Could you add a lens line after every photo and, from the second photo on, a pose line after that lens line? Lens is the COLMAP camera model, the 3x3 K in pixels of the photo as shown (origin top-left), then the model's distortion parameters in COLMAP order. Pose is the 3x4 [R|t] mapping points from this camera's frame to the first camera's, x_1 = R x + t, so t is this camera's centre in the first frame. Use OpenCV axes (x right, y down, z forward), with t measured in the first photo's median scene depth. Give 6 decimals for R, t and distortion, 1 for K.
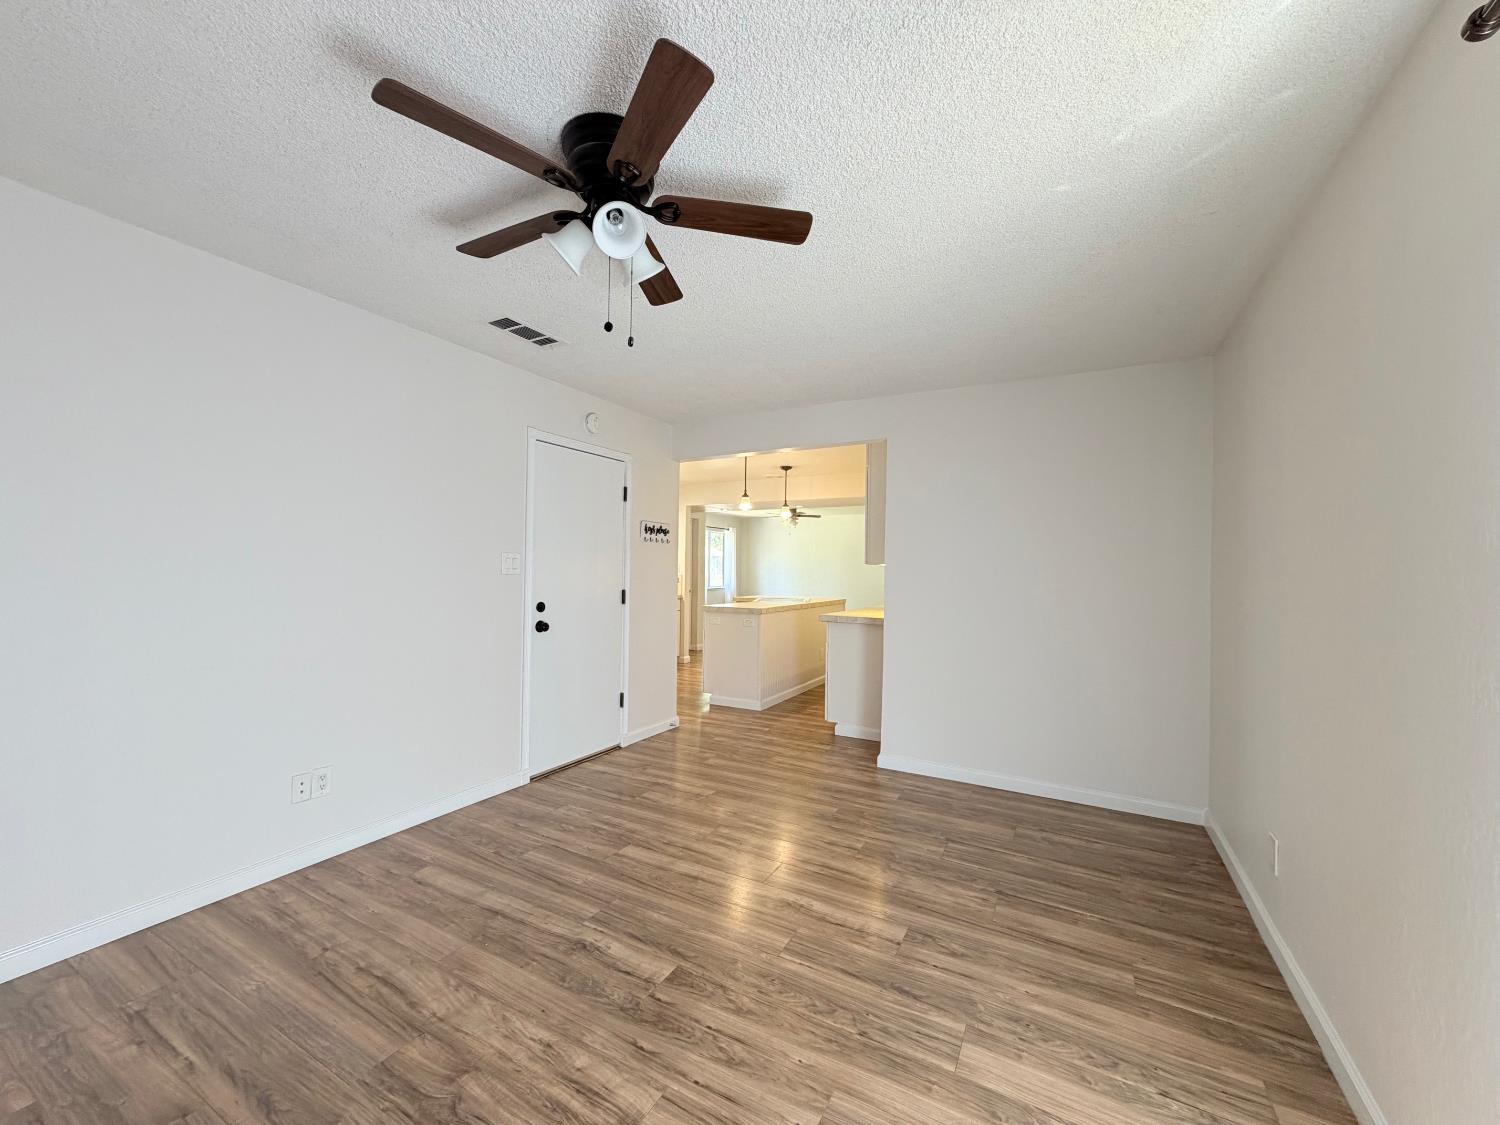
lens RADIAL K [[591.0, 0, 744.9], [0, 591.0, 566.8], [0, 0, 1]] dist [0.001403, 0.000226]
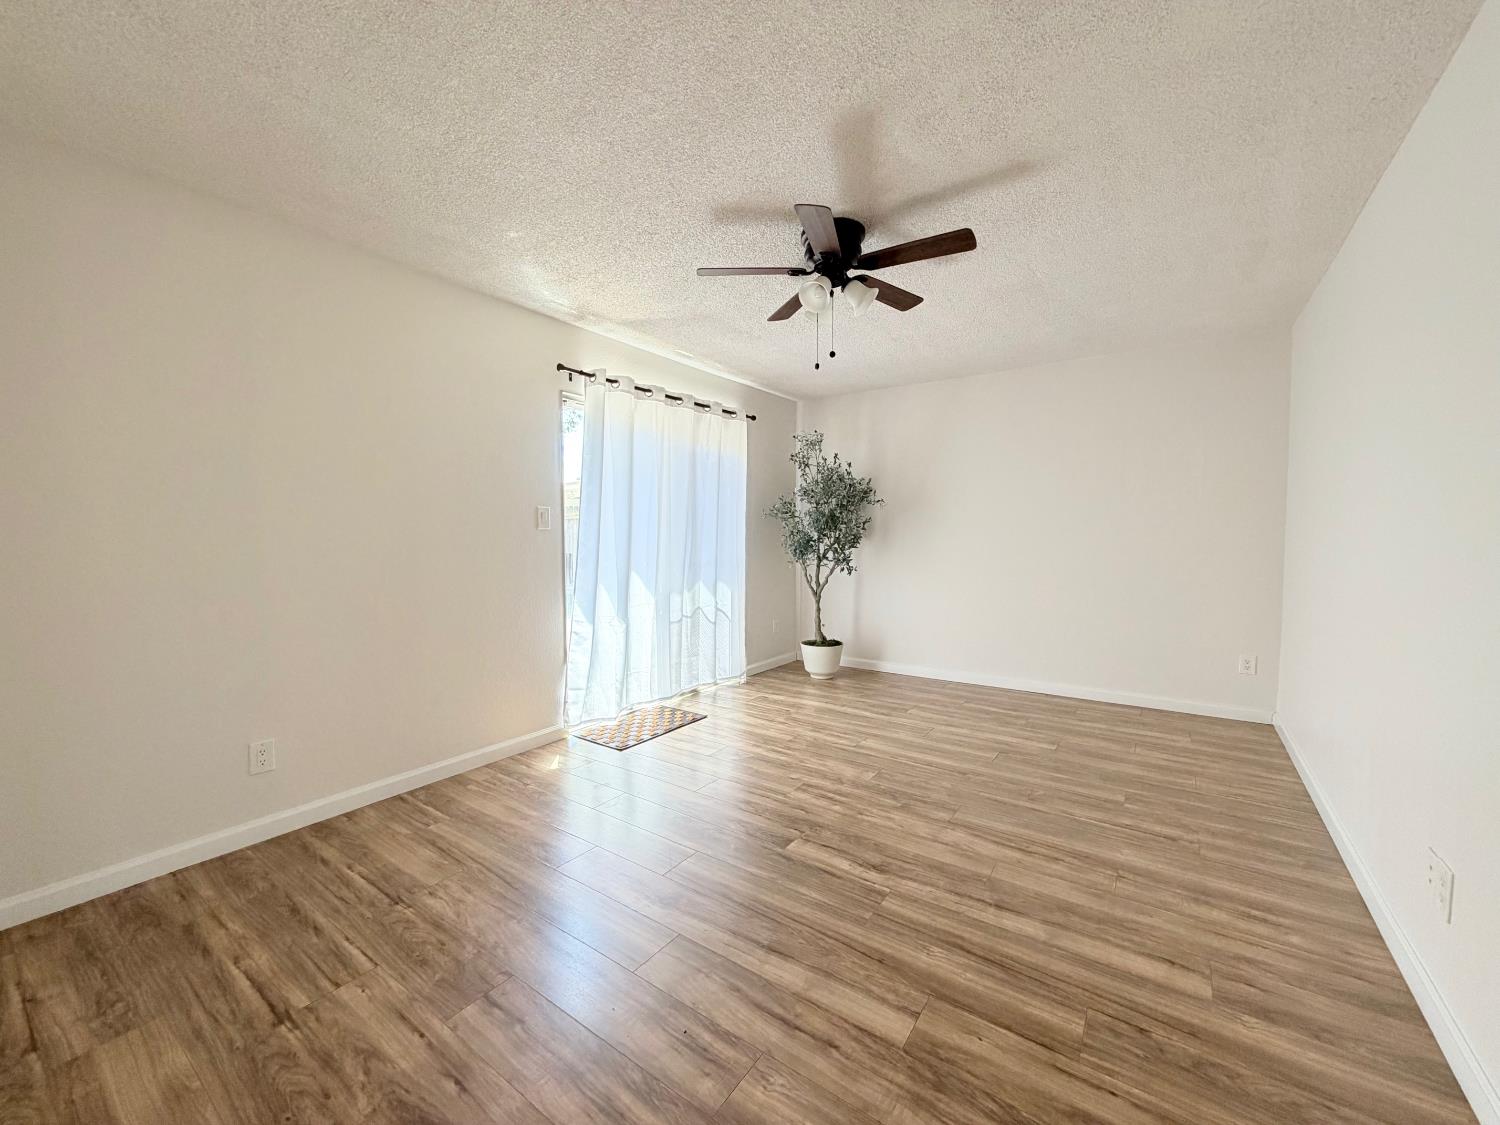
lens RADIAL K [[591.0, 0, 744.9], [0, 591.0, 566.8], [0, 0, 1]] dist [0.001403, 0.000226]
pose [[-0.993228, -0.017713, 0.114827, -0.146052], [-0.011907, 0.998625, 0.051056, 0.049377], [-0.115573, 0.049343, -0.992073, 1.964942]]
